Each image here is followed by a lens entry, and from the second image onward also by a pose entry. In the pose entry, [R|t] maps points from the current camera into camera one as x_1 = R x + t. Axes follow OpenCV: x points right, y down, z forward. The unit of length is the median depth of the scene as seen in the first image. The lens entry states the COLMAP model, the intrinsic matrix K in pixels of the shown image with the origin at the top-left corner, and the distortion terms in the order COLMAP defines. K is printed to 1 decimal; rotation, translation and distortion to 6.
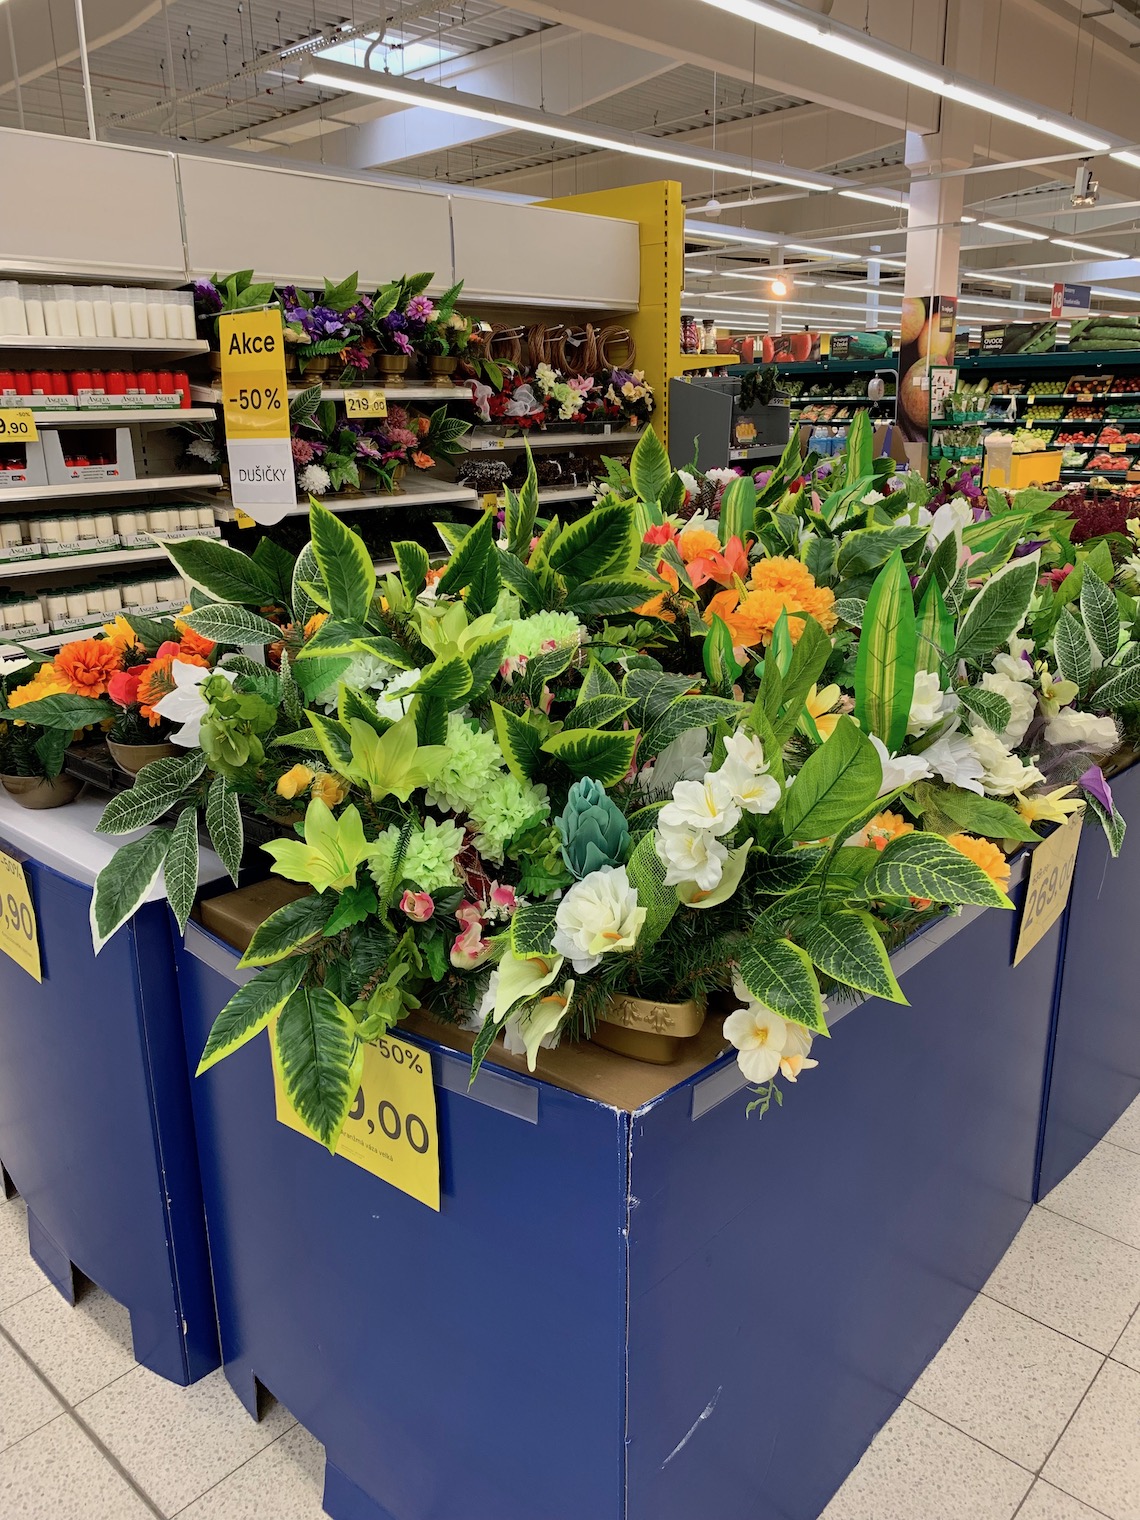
lens RADIAL K [[1153.6, 0, 565.1], [0, 1153.6, 755.0], [0, 0, 1]] dist [-0.003394, -0.027891]
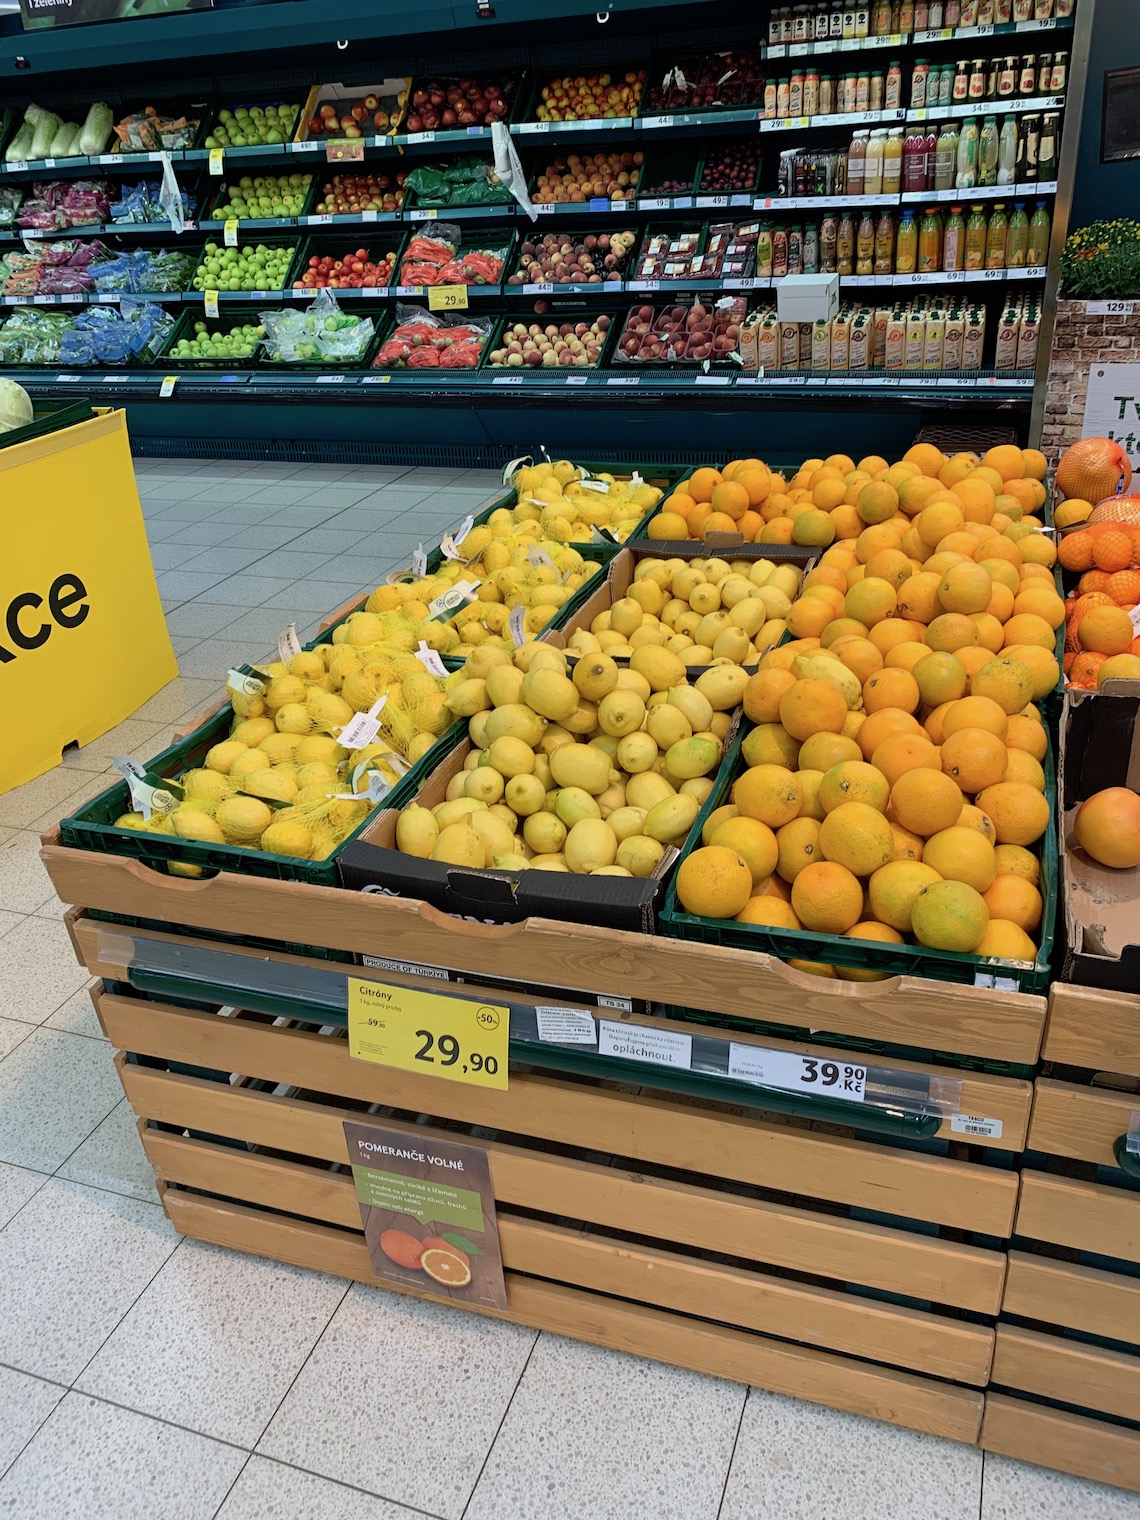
lens RADIAL K [[1153.6, 0, 576.2], [0, 1153.6, 762.7], [0, 0, 1]] dist [-0.003394, -0.027891]
pose [[0.917166, -0.224121, 0.329509, 0.358547], [0.154813, 0.962304, 0.223616, -0.197342], [-0.367205, -0.154081, 0.917289, 0.620318]]
